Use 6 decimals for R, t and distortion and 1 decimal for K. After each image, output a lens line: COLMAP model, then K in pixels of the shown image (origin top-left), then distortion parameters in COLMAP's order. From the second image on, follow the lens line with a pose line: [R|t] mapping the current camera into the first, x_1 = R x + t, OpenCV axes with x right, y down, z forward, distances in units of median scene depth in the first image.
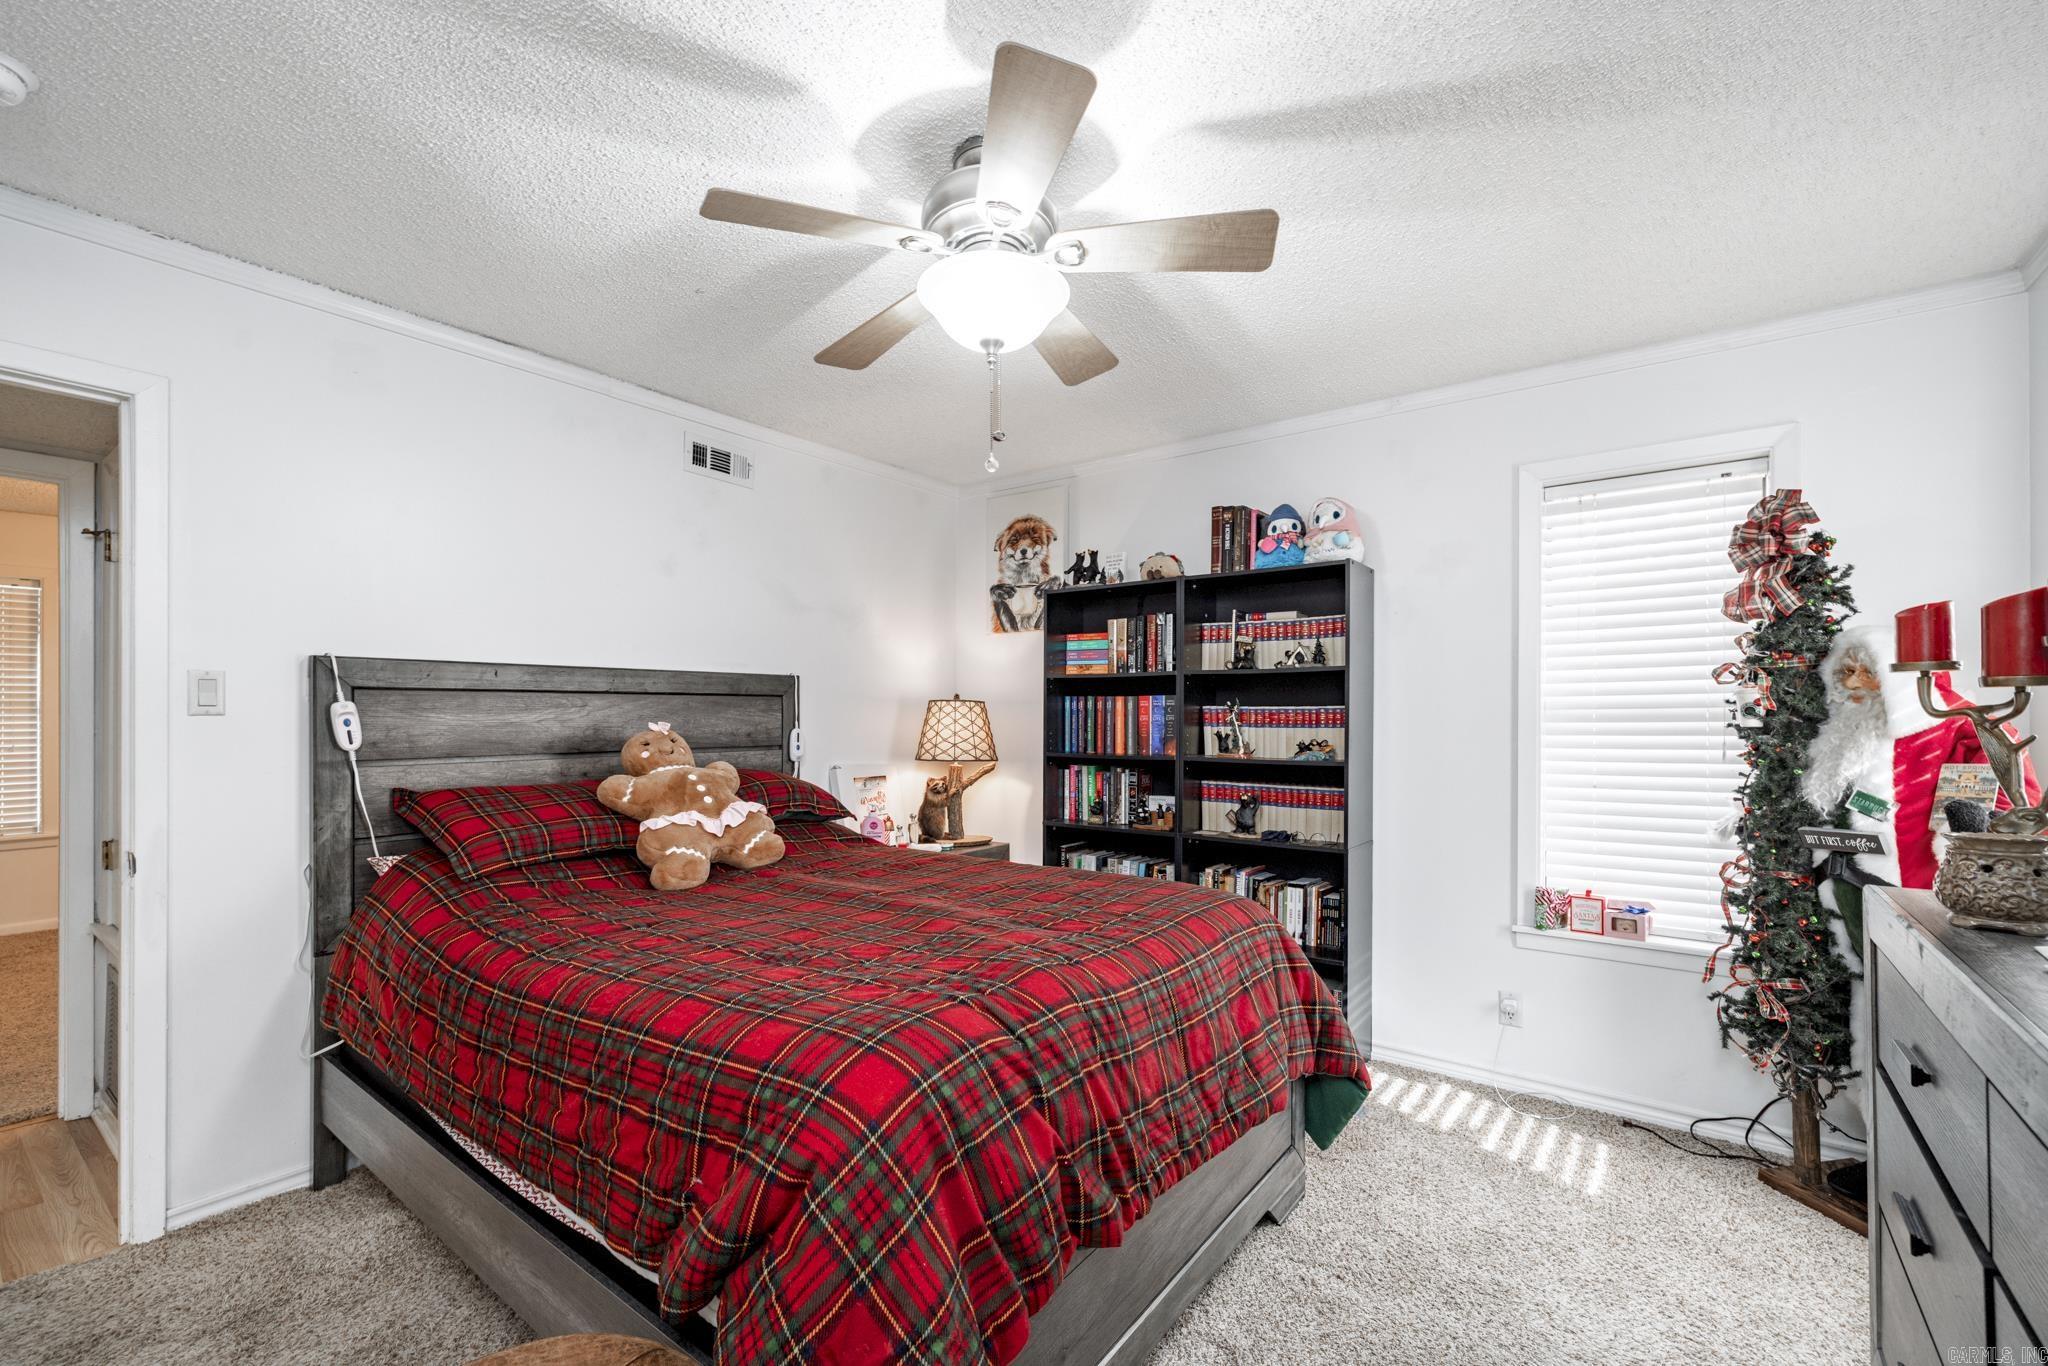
lens RADIAL K [[874.7, 0, 990.9], [0, 874.7, 710.0], [0, 0, 1]] dist [0.001640, -0.000501]
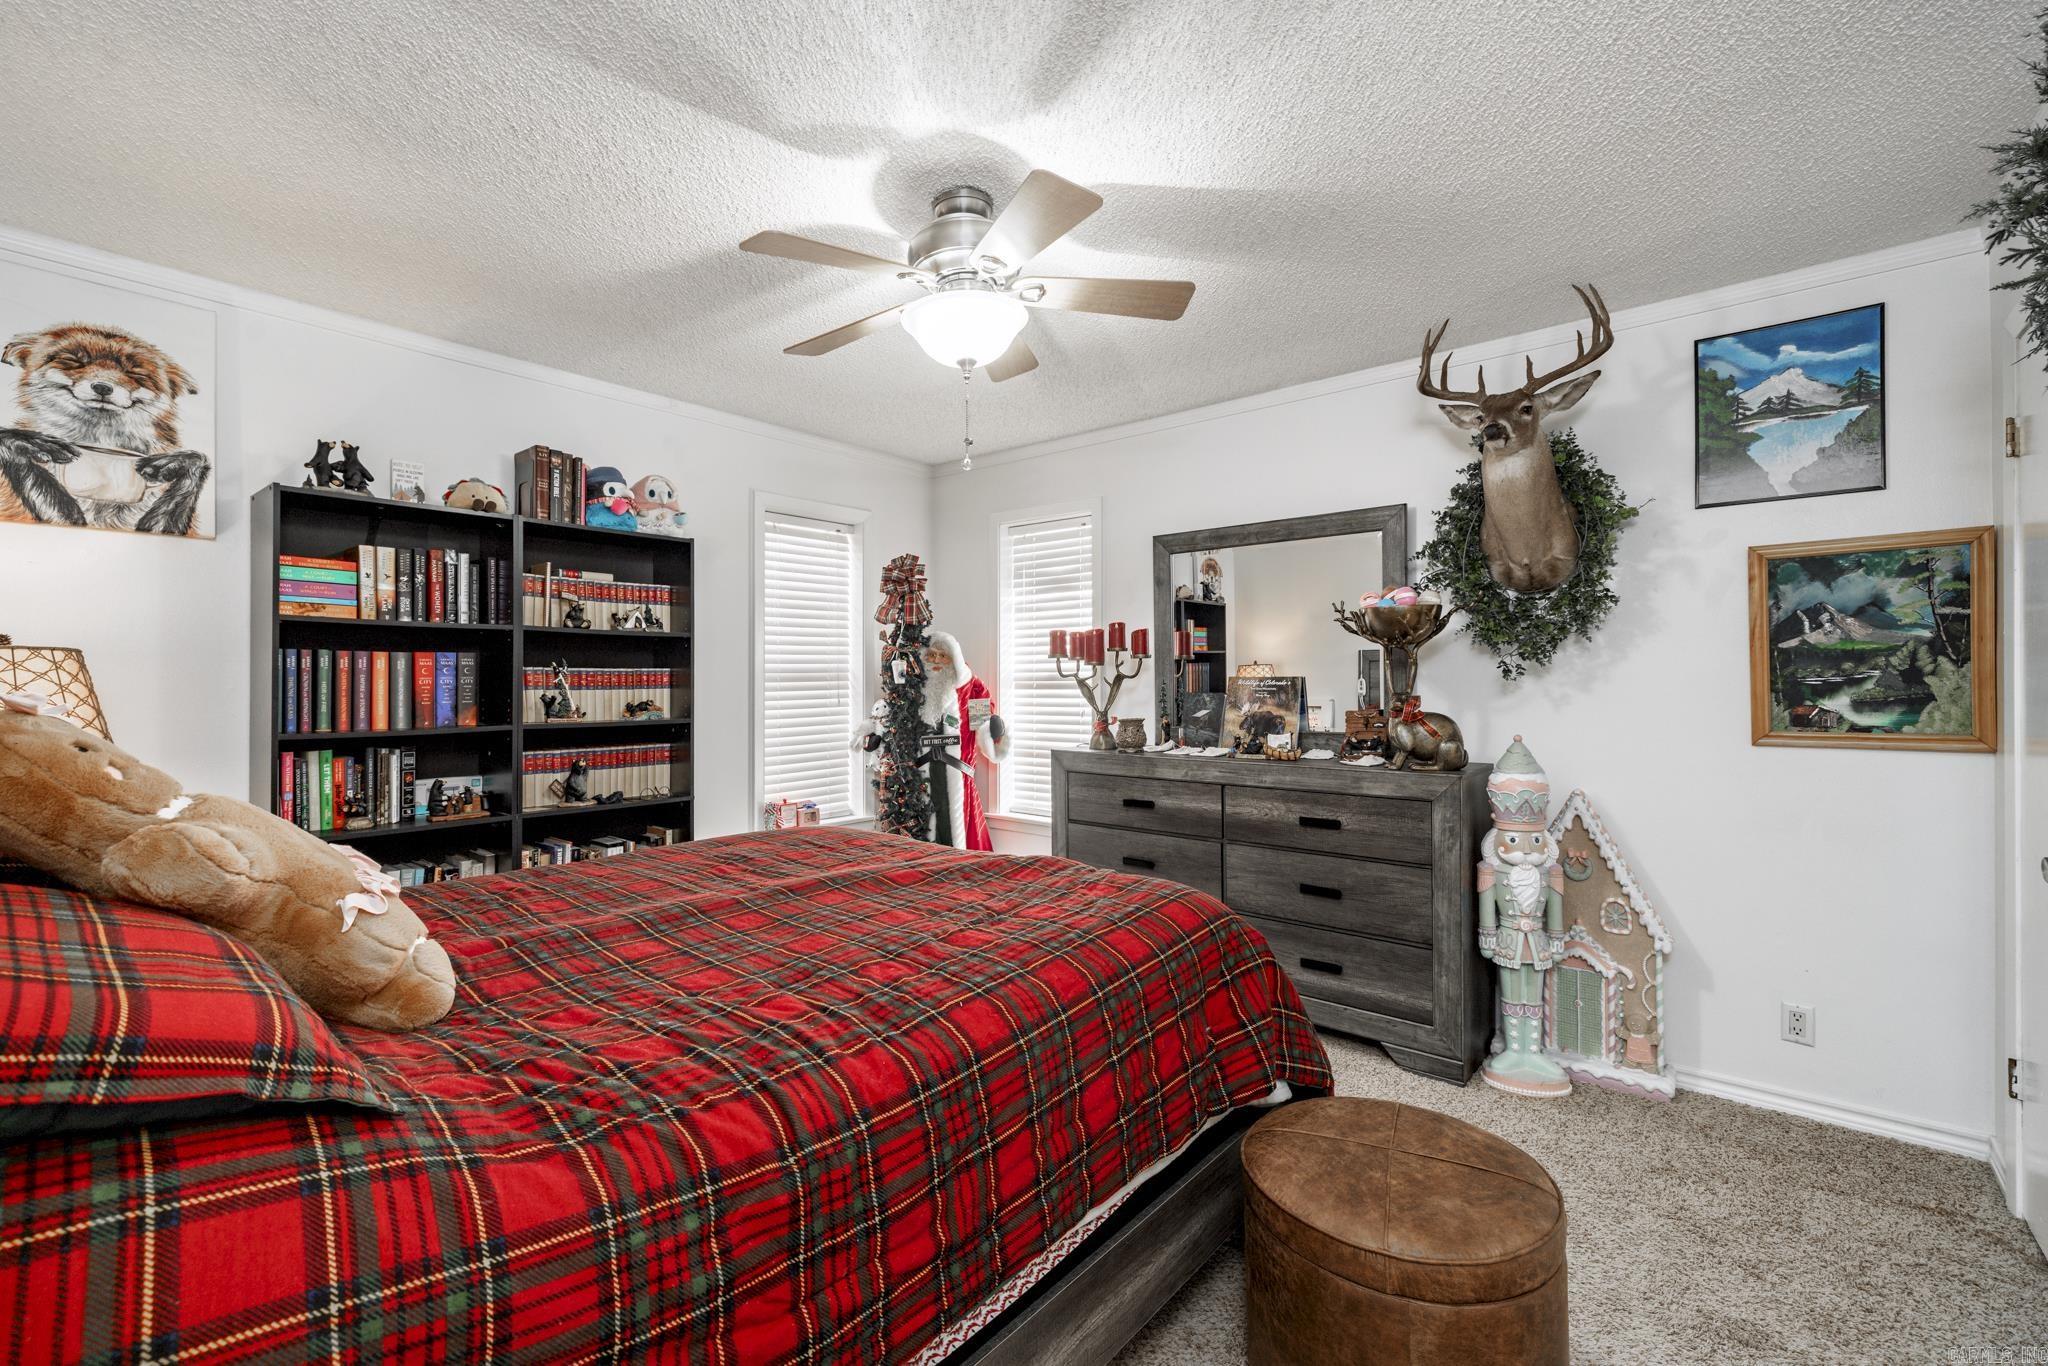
lens RADIAL K [[874.7, 0, 1034.2], [0, 874.7, 677.8], [0, 0, 1]] dist [0.001640, -0.000501]
pose [[0.026258, 0.001017, 0.999655, -0.599206], [-0.003136, 0.999995, -0.000935, 0.005508], [-0.999650, -0.003111, 0.026262, 0.445251]]
